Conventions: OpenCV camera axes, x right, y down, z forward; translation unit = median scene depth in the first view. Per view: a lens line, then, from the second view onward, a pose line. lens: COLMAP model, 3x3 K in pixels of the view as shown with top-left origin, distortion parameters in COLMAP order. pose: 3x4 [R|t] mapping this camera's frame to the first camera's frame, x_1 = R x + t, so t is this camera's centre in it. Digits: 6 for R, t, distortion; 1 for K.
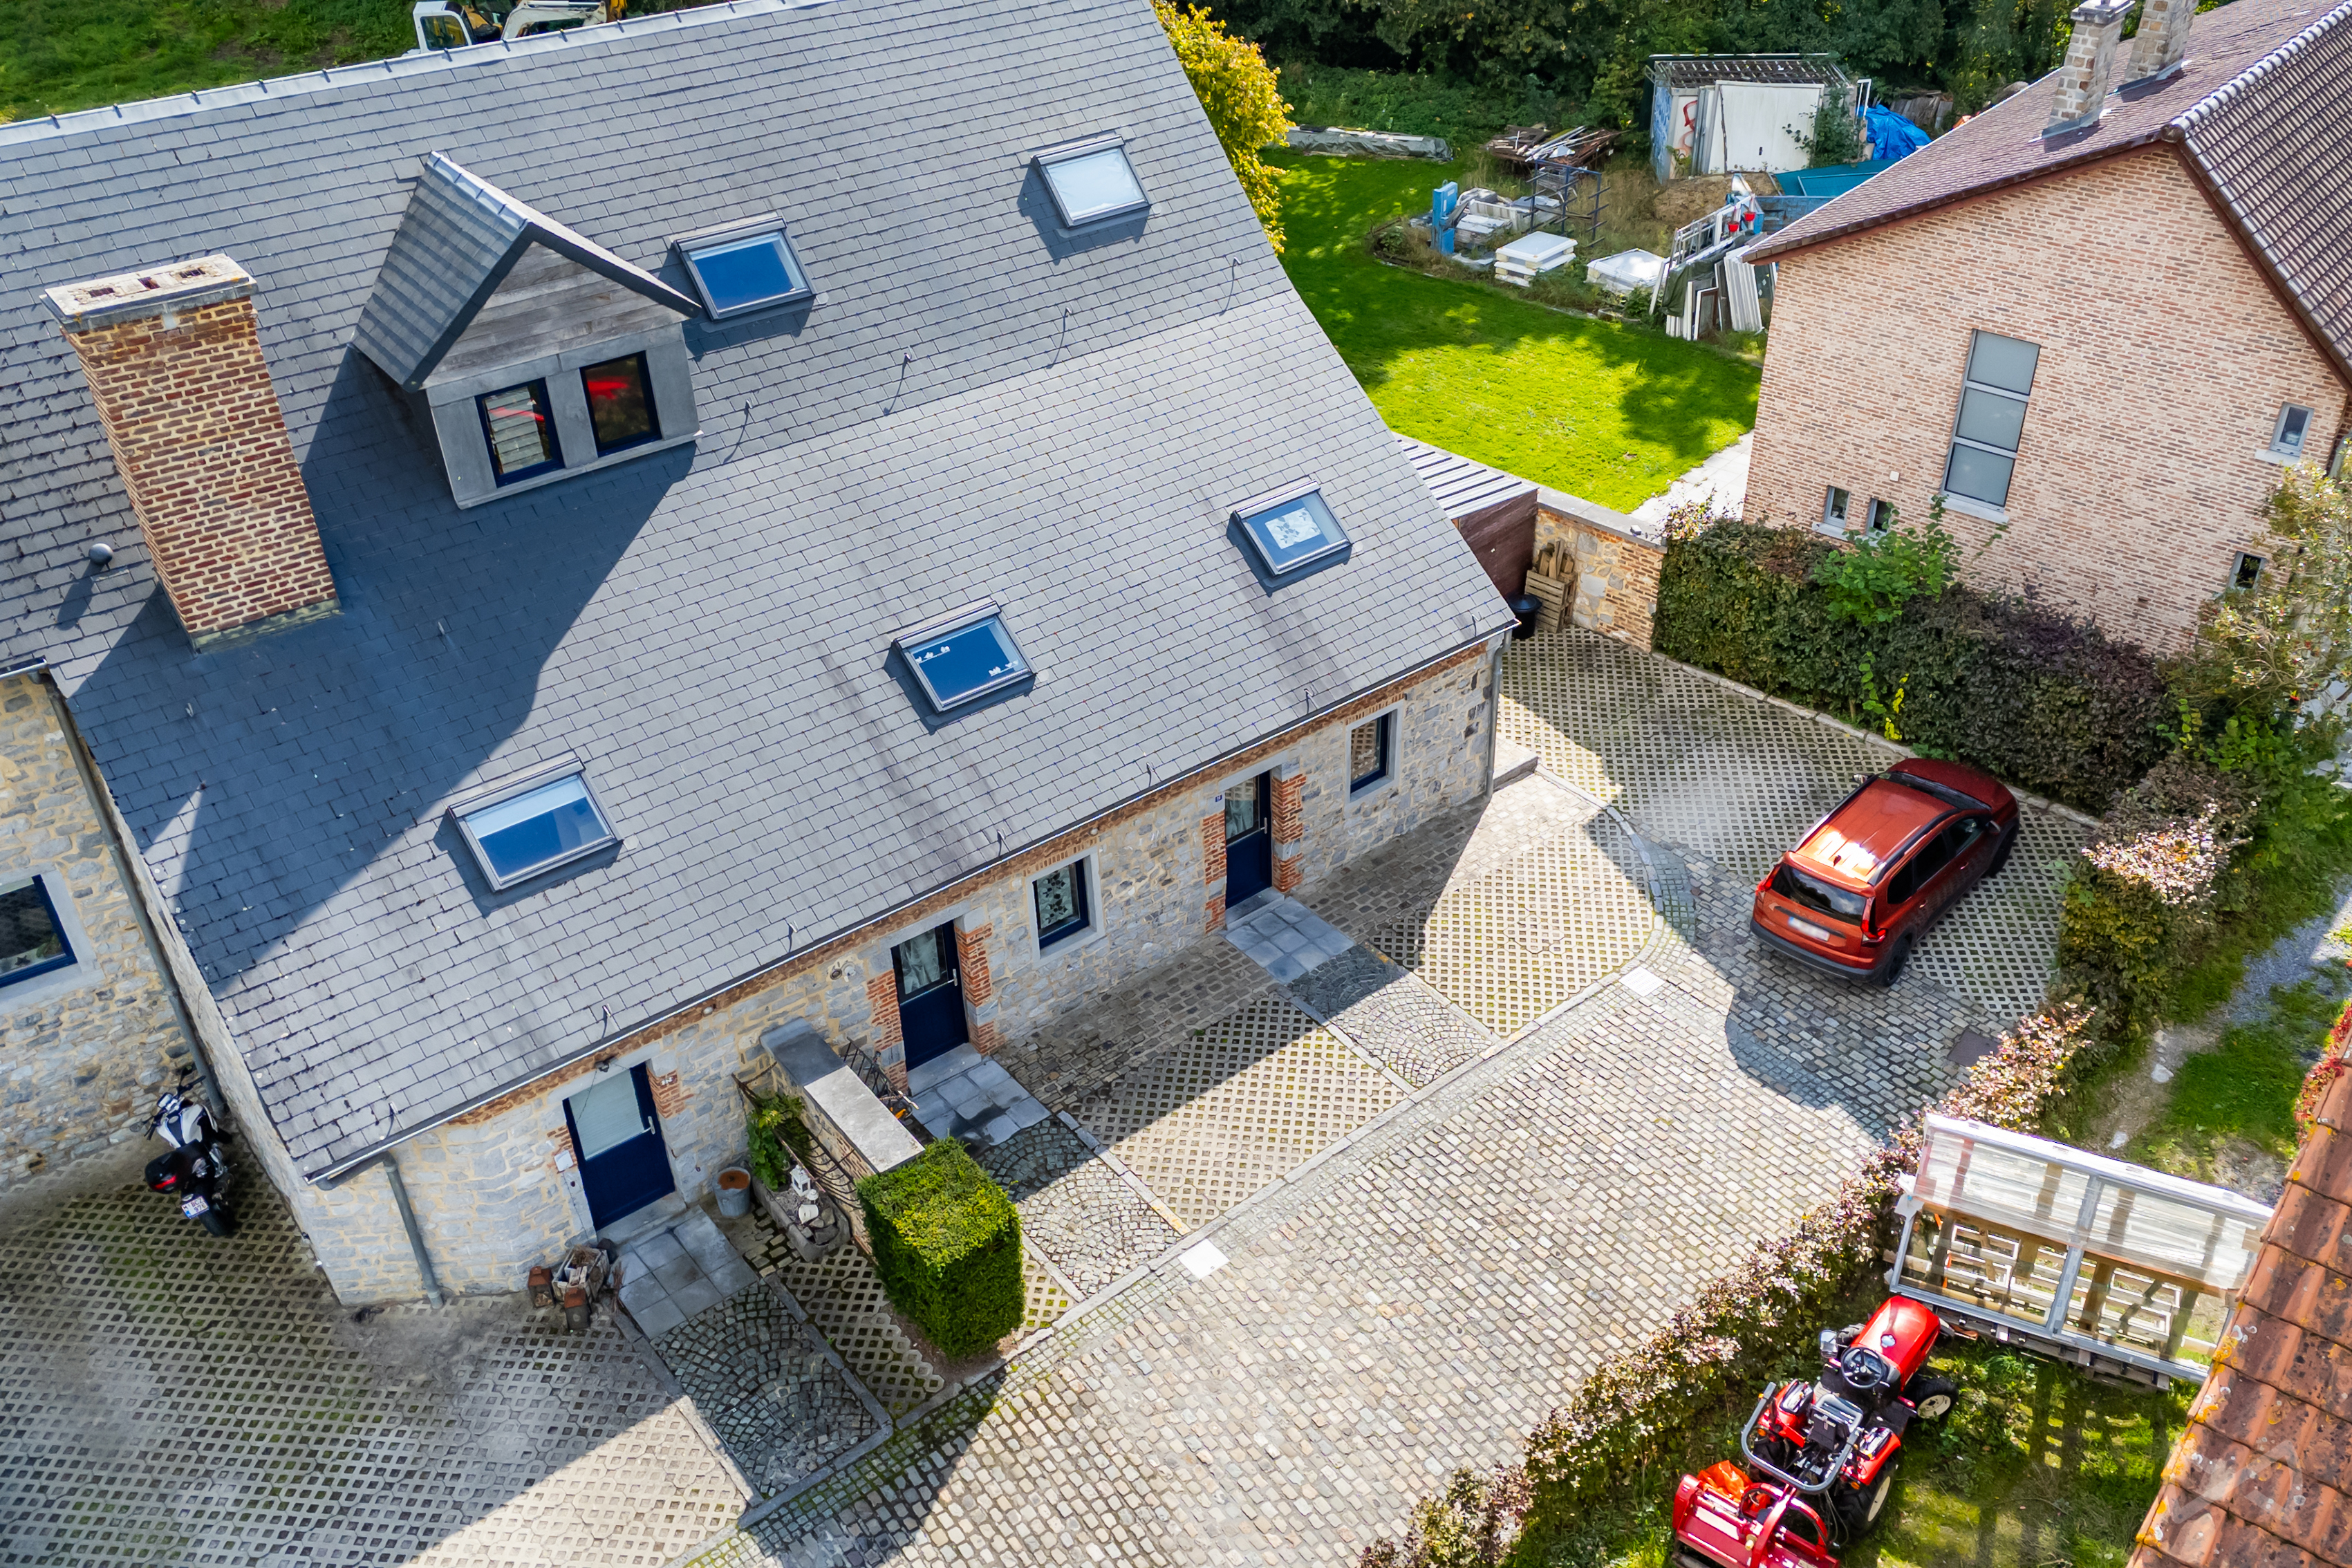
lens RADIAL K [[2013.4, 0, 1298.0], [0, 2013.4, 759.0], [0, 0, 1]] dist [0.049439, -0.022760]
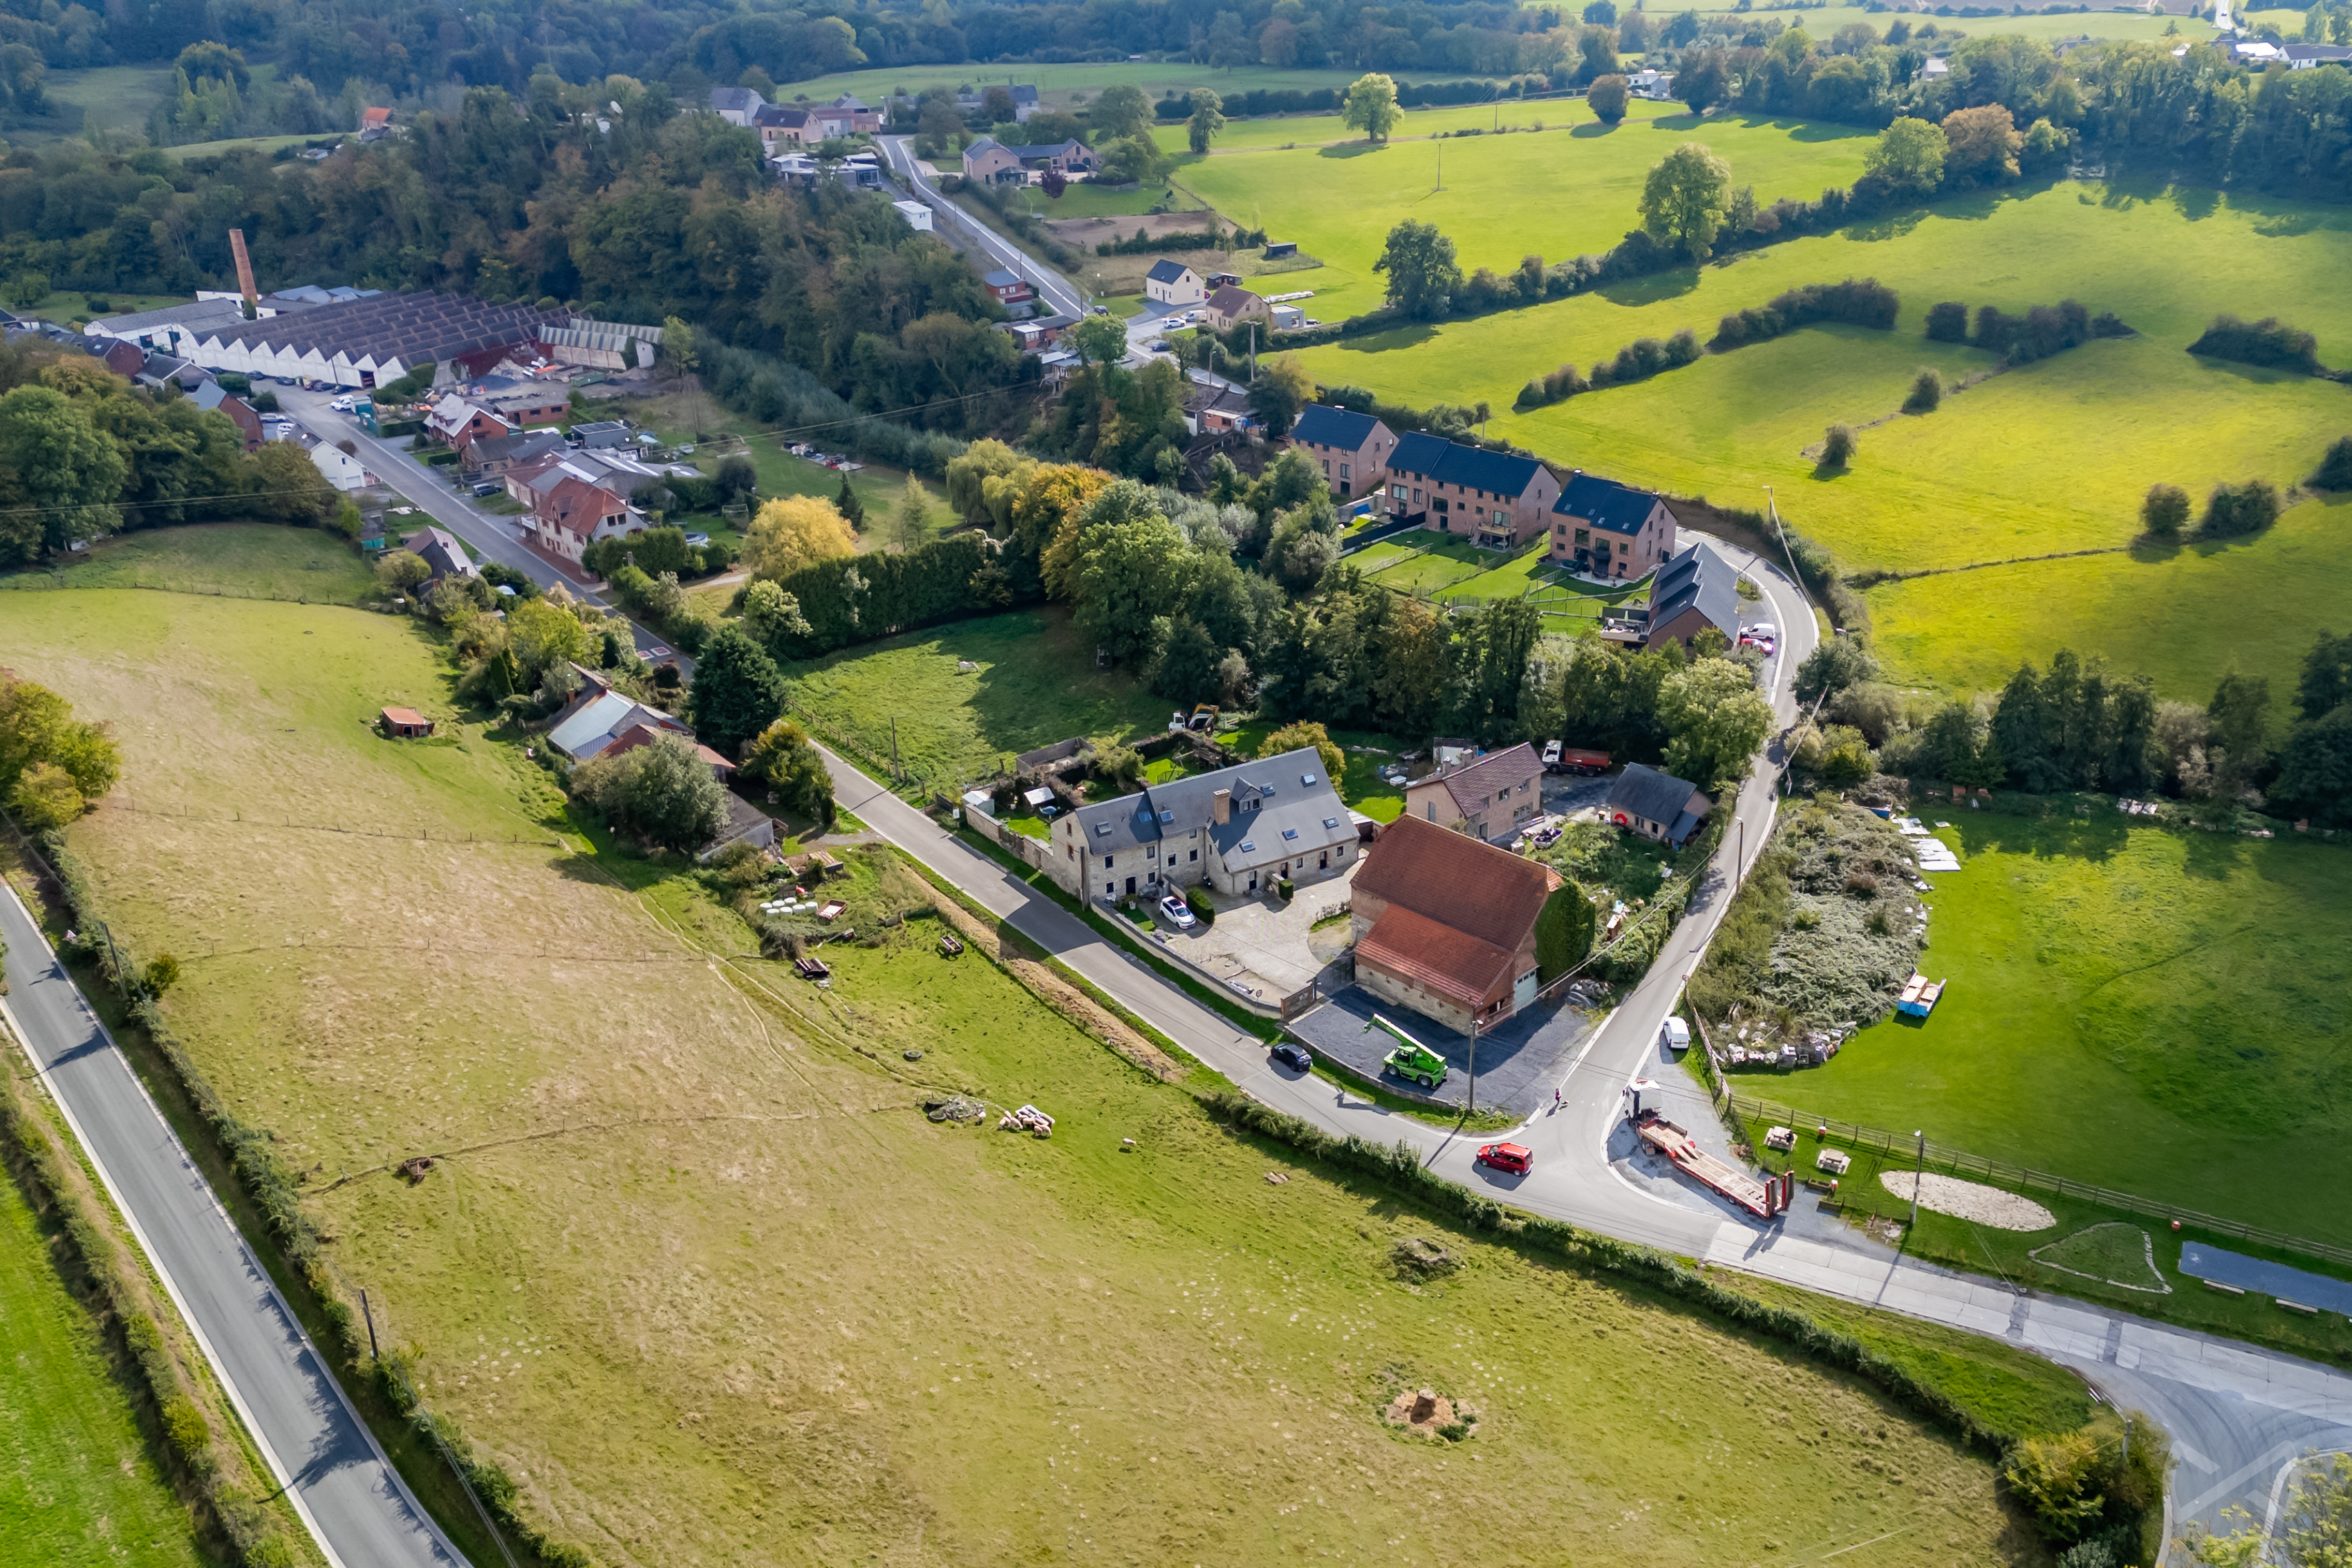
lens RADIAL K [[2013.4, 0, 1298.0], [0, 2013.4, 759.0], [0, 0, 1]] dist [0.049439, -0.022760]
pose [[0.991391, 0.042763, -0.123751, 0.940153], [-0.065587, 0.980224, -0.186707, 1.267940], [0.113319, 0.193217, 0.974590, -7.621940]]
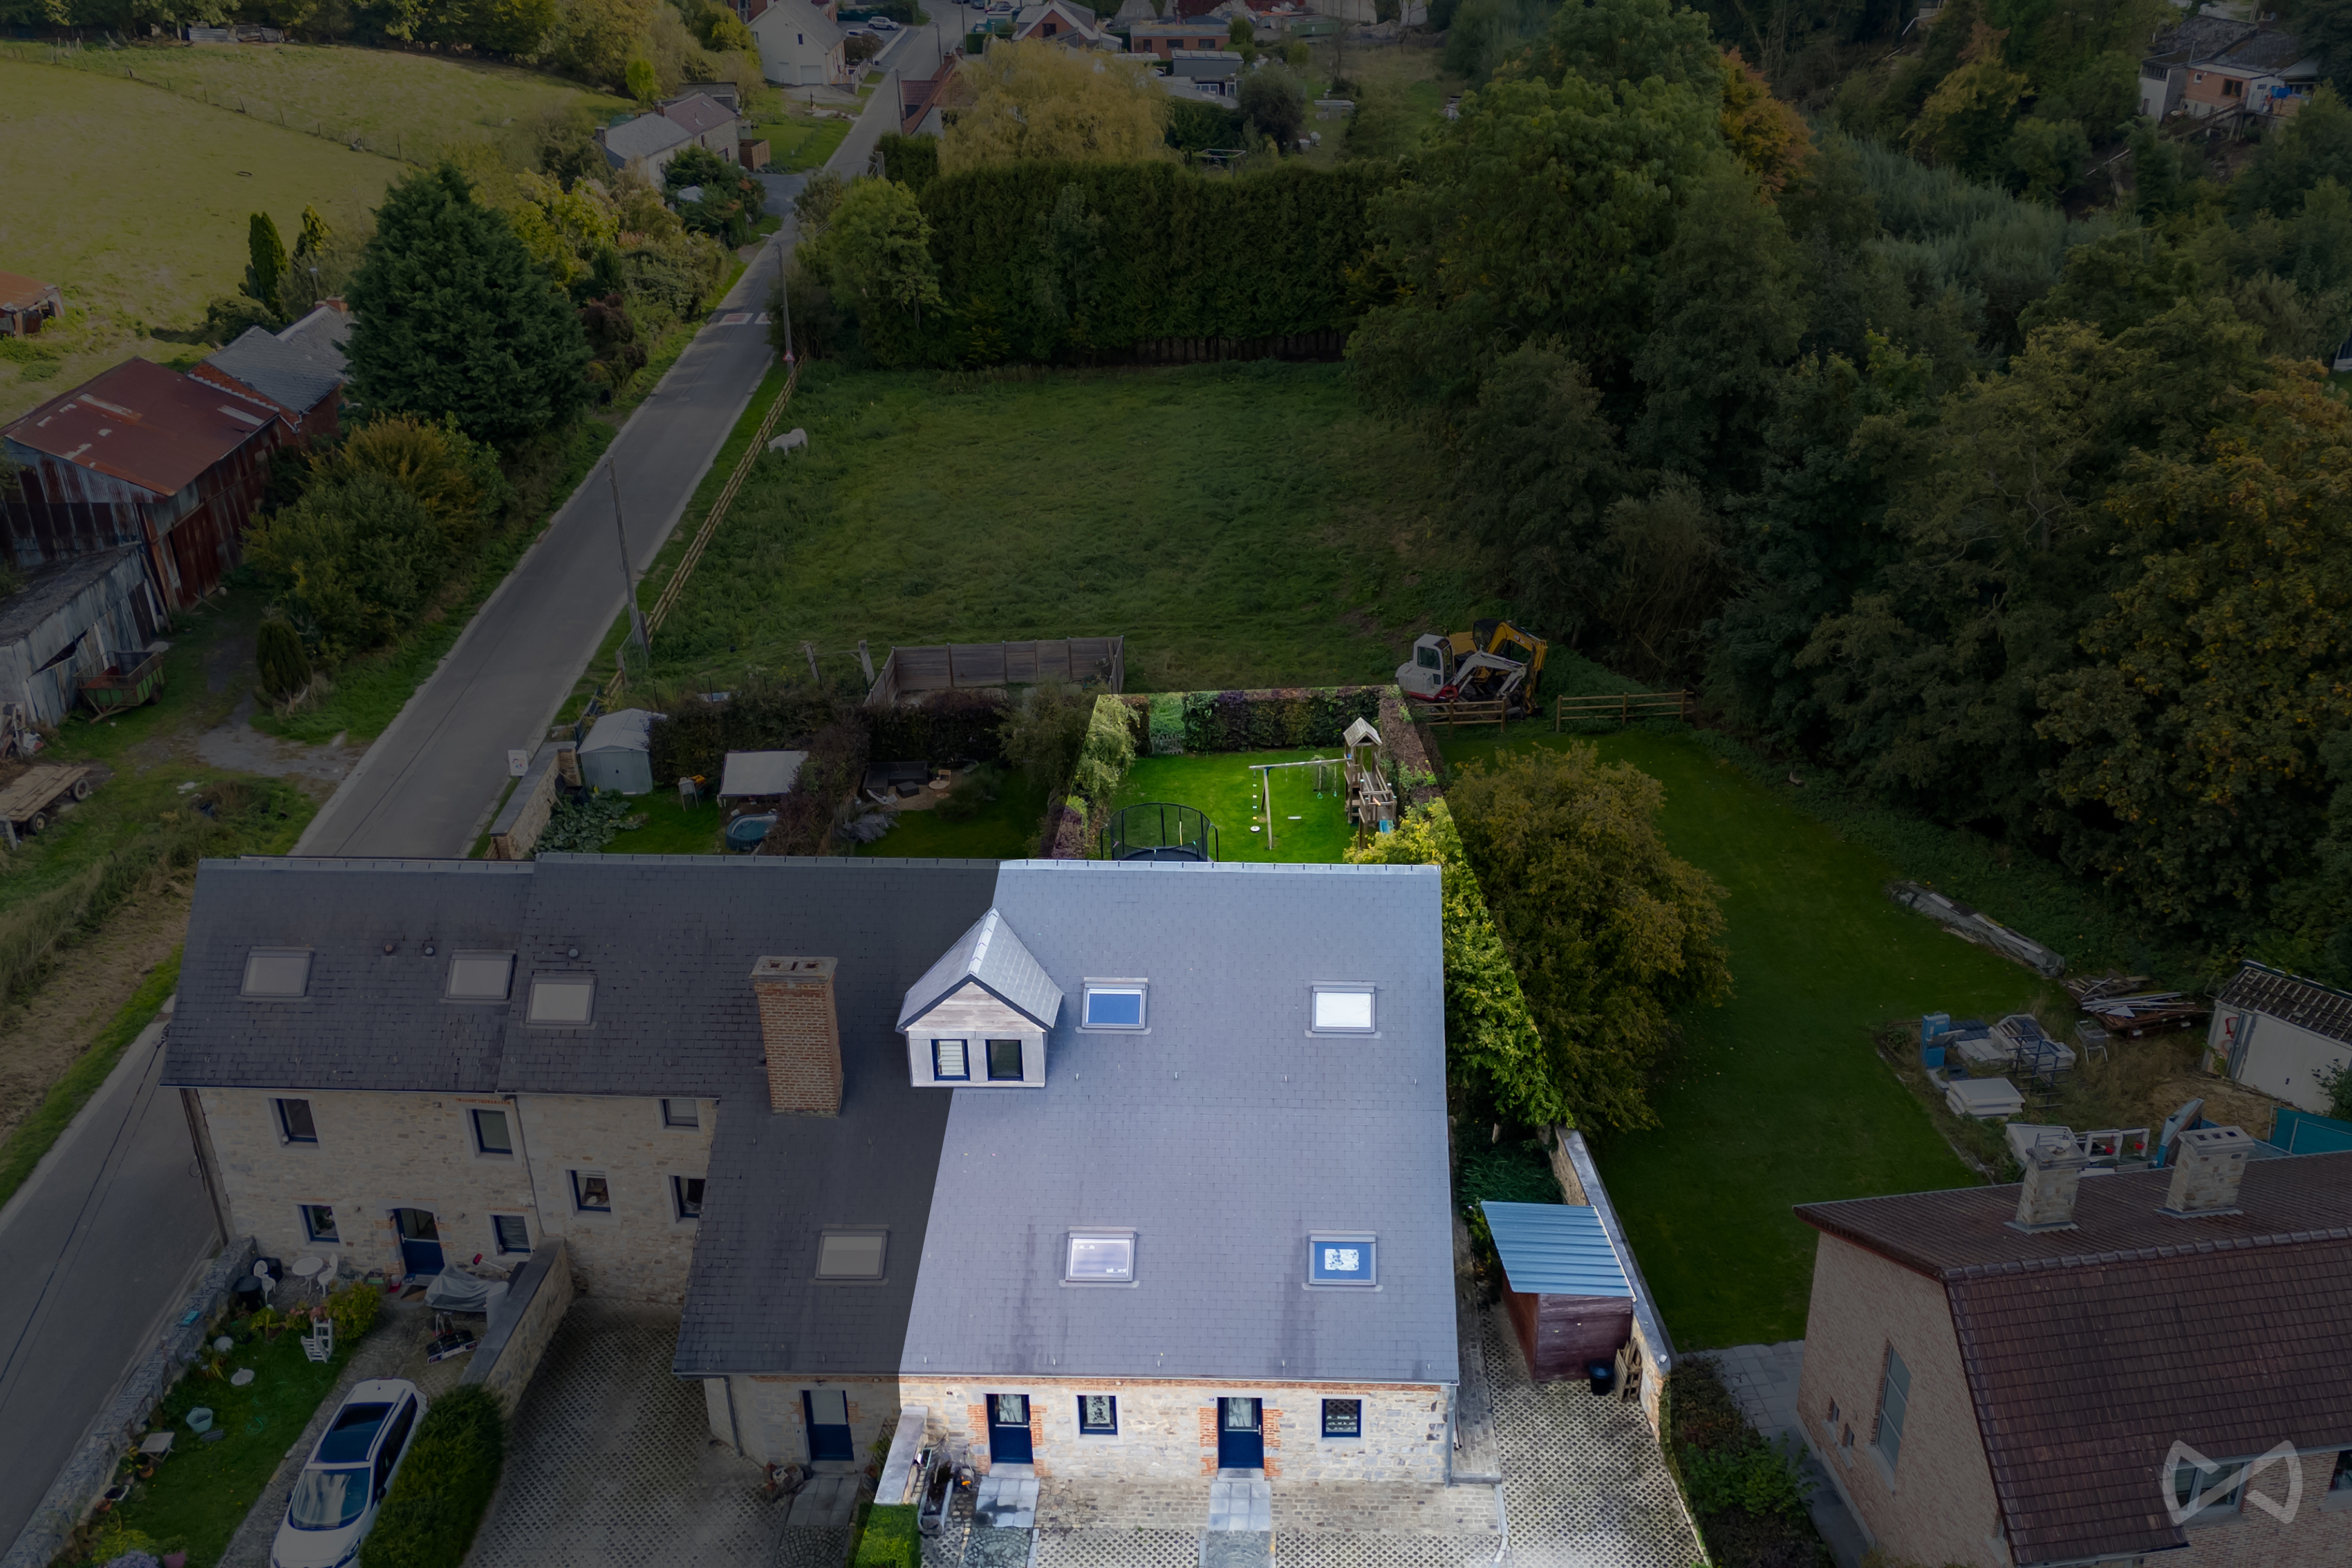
lens RADIAL K [[2053.9, 0, 1309.4], [0, 2053.9, 733.2], [0, 0, 1]] dist [0.058584, 0.000258]
pose [[0.746426, 0.274466, -0.606232, 0.952395], [-0.374338, 0.926363, -0.041504, -0.473289], [0.550199, 0.257915, 0.794205, -0.463847]]
